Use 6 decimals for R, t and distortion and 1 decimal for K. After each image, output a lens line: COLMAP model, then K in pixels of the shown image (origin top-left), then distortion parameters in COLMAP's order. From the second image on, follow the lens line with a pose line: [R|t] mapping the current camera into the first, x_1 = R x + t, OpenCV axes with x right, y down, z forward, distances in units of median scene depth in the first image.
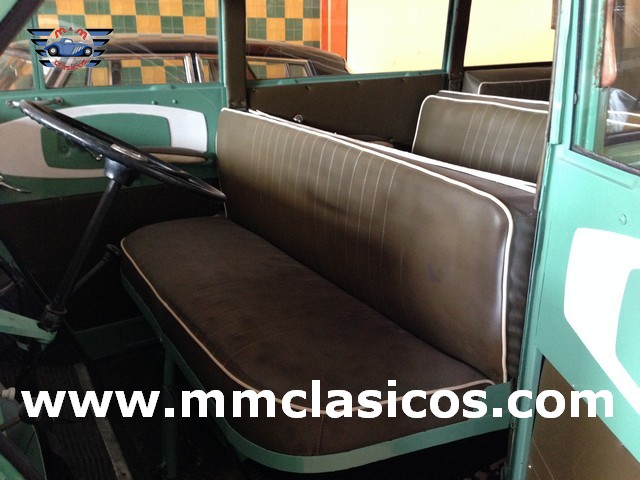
lens RADIAL K [[581.8, 0, 316.4], [0, 581.8, 239.4], [0, 0, 1]] dist [0.129009, -0.226769]
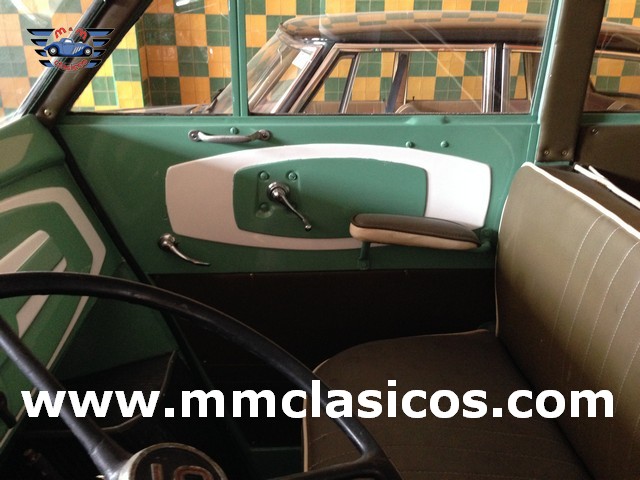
lens RADIAL K [[581.8, 0, 316.4], [0, 581.8, 239.4], [0, 0, 1]] dist [0.129009, -0.226769]
pose [[0.879123, 0.187513, -0.438158, -0.075915], [-0.167242, 0.982261, 0.084810, -0.167722], [0.446288, -0.001280, 0.894888, 0.410600]]
